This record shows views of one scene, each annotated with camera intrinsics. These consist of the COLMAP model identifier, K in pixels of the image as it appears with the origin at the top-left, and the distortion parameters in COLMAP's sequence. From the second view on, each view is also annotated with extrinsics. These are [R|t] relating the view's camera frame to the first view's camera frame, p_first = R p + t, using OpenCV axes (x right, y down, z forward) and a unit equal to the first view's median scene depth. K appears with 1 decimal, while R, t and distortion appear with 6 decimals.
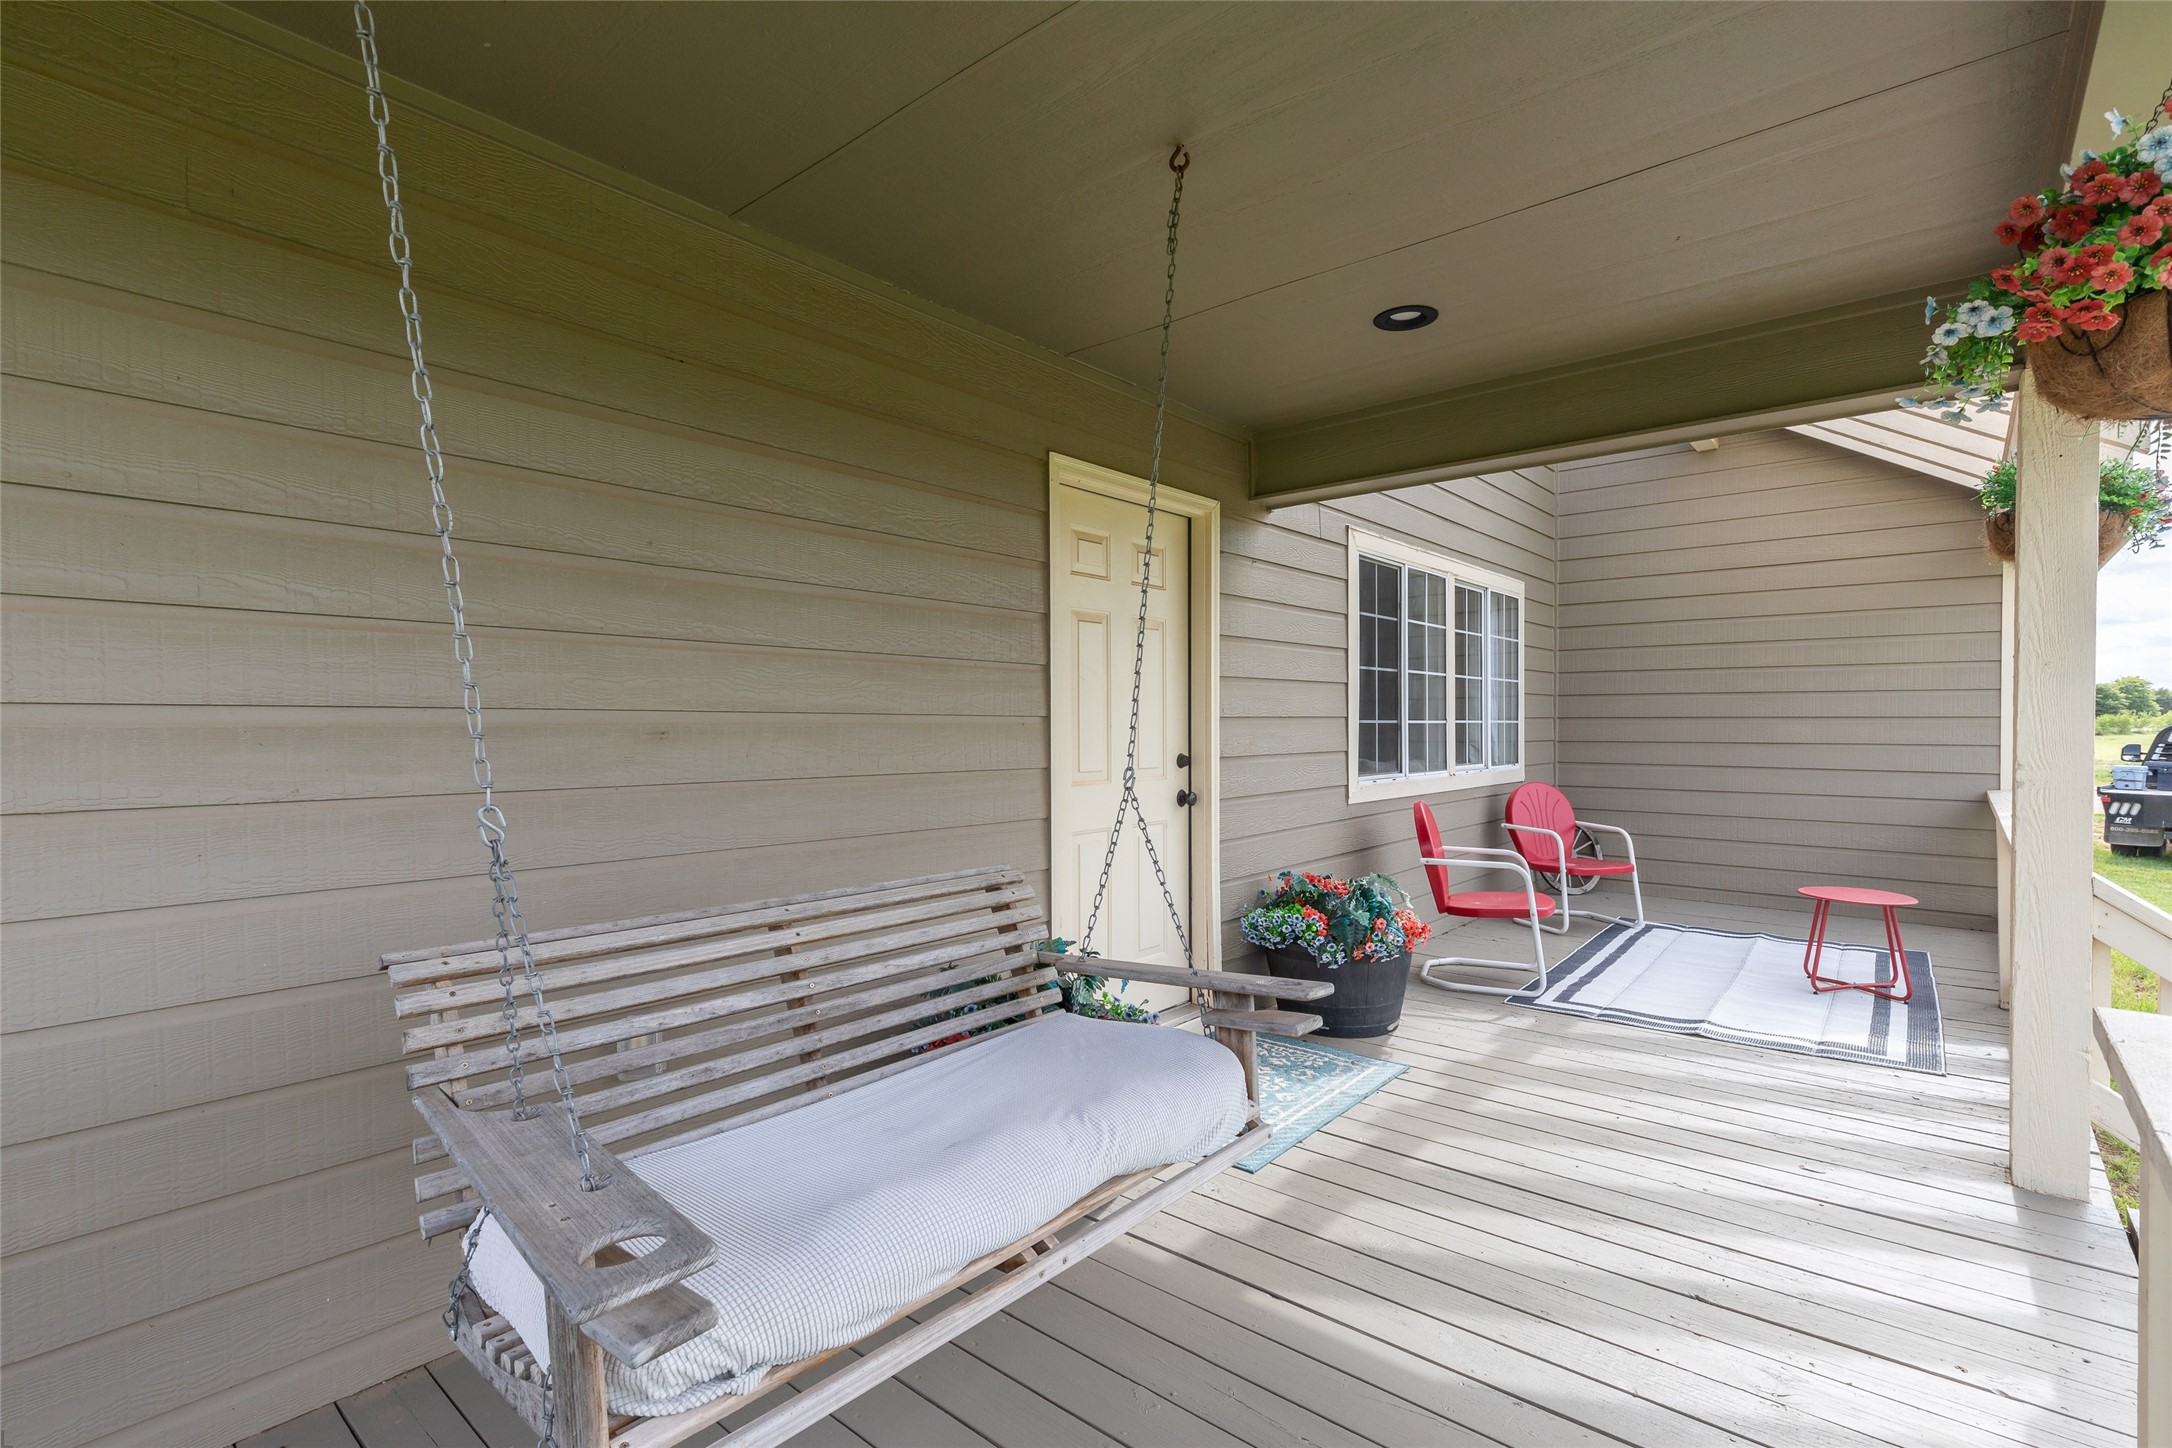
lens RADIAL K [[984.6, 0, 1080.8], [0, 984.6, 727.7], [0, 0, 1]] dist [0.002214, -0.000571]
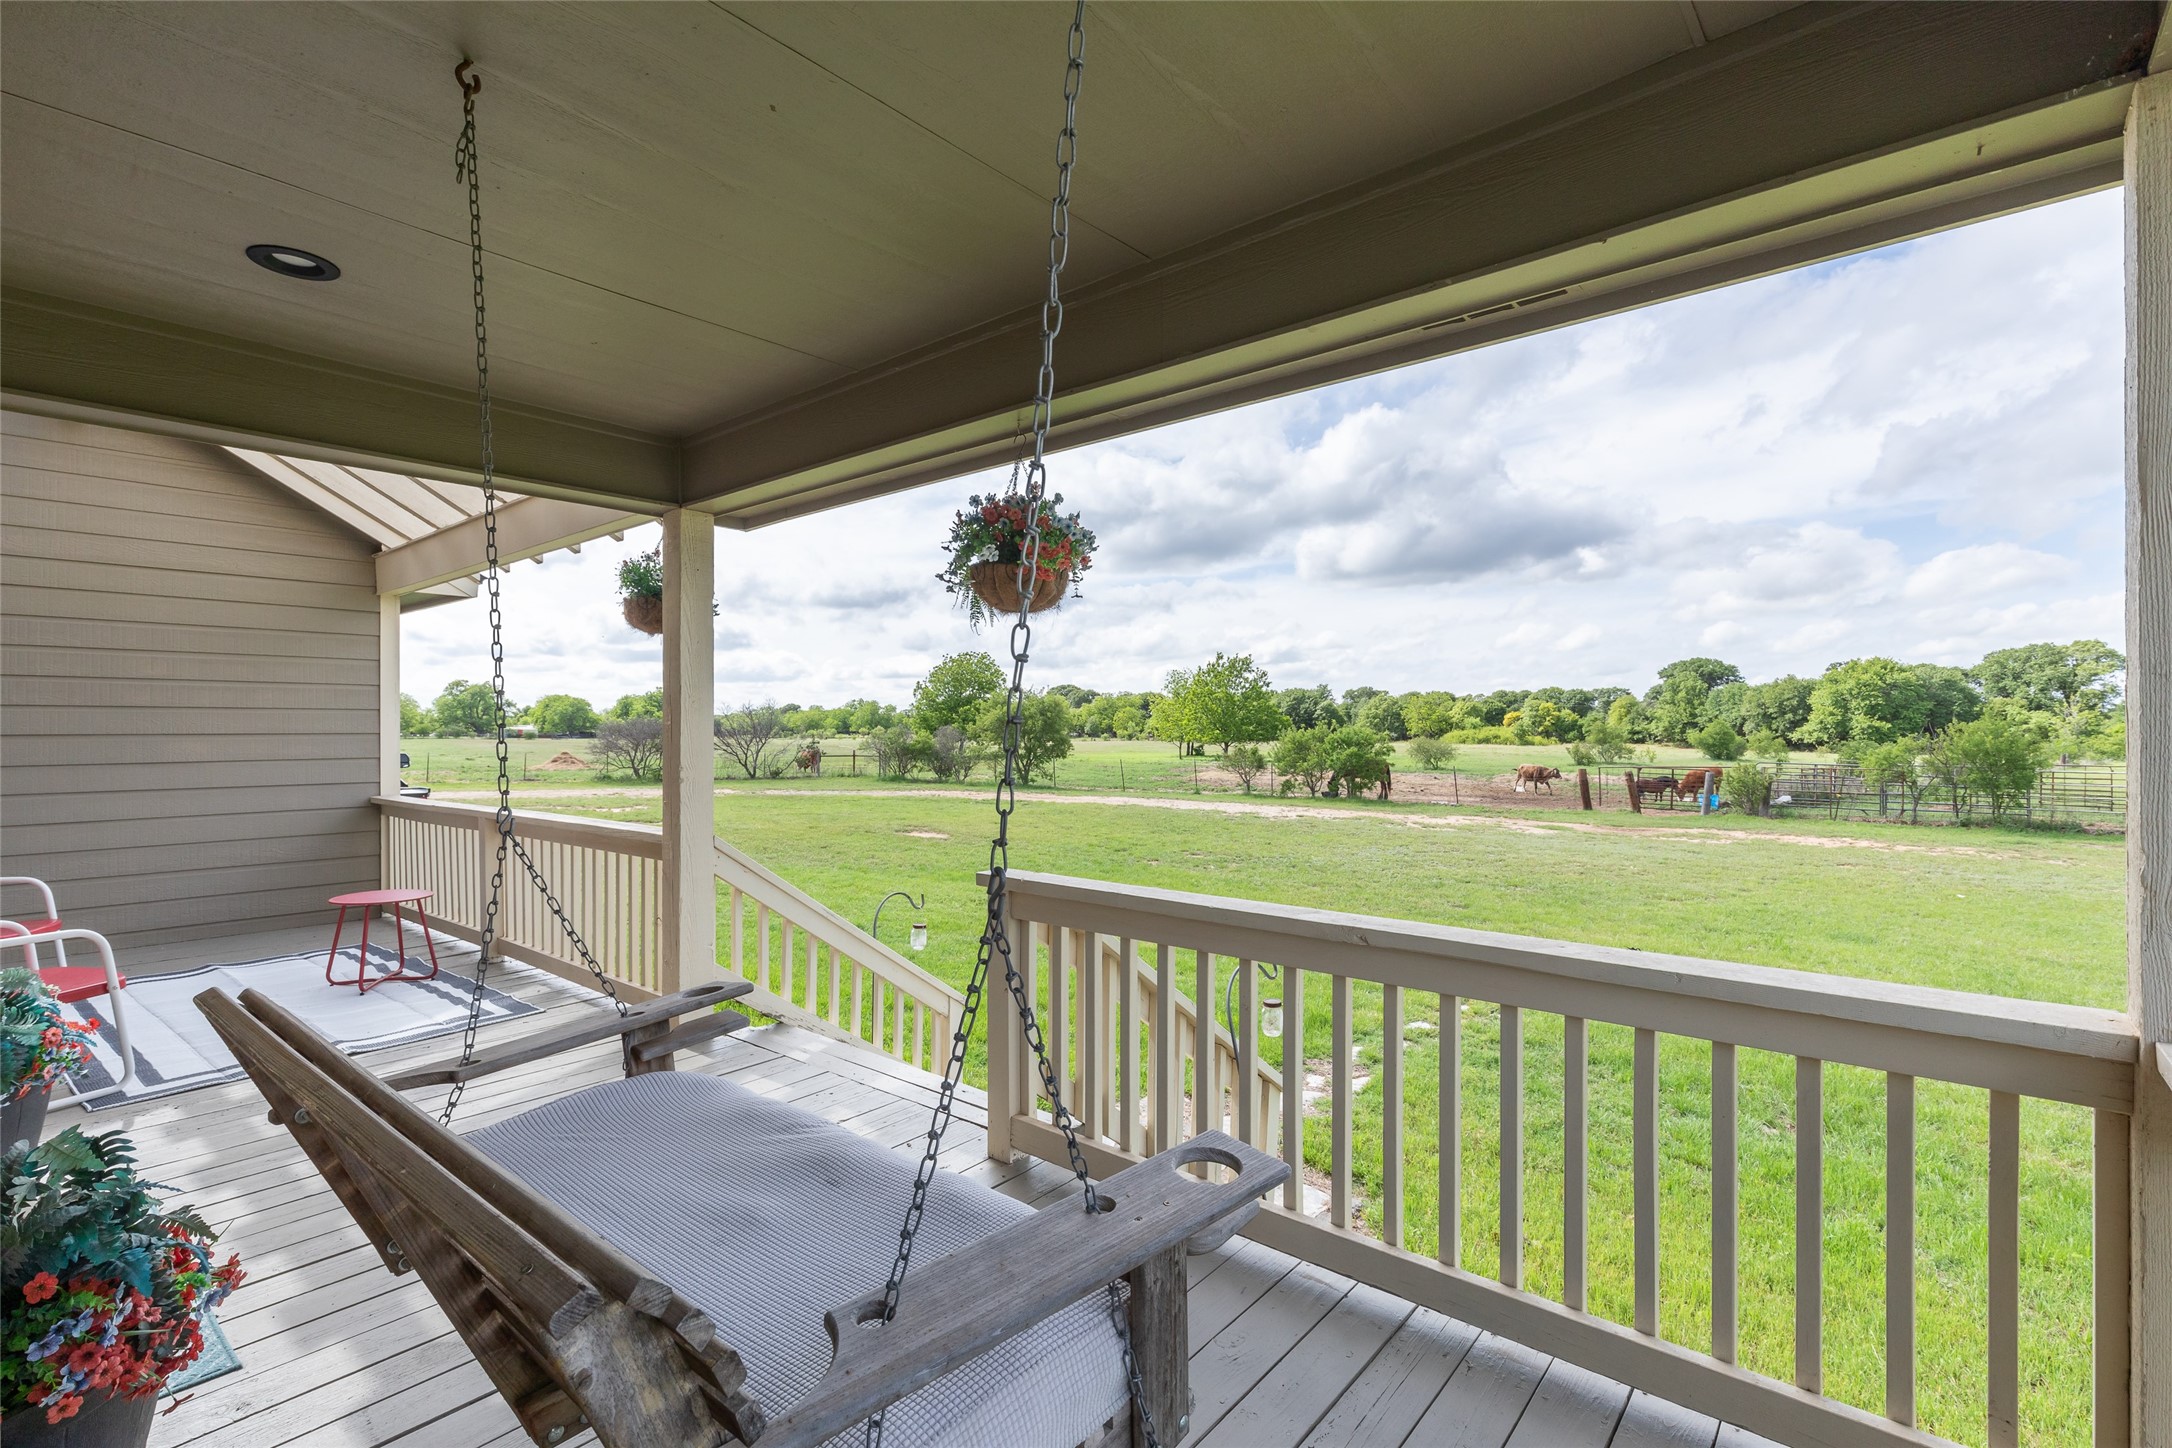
lens RADIAL K [[984.6, 0, 1093.8], [0, 984.6, 729.2], [0, 0, 1]] dist [0.002214, -0.000571]
pose [[-0.020365, 0.001111, 0.999792, -0.348759], [0.009993, 0.999950, -0.000908, -0.008798], [-0.999743, 0.009972, -0.020376, 0.231630]]
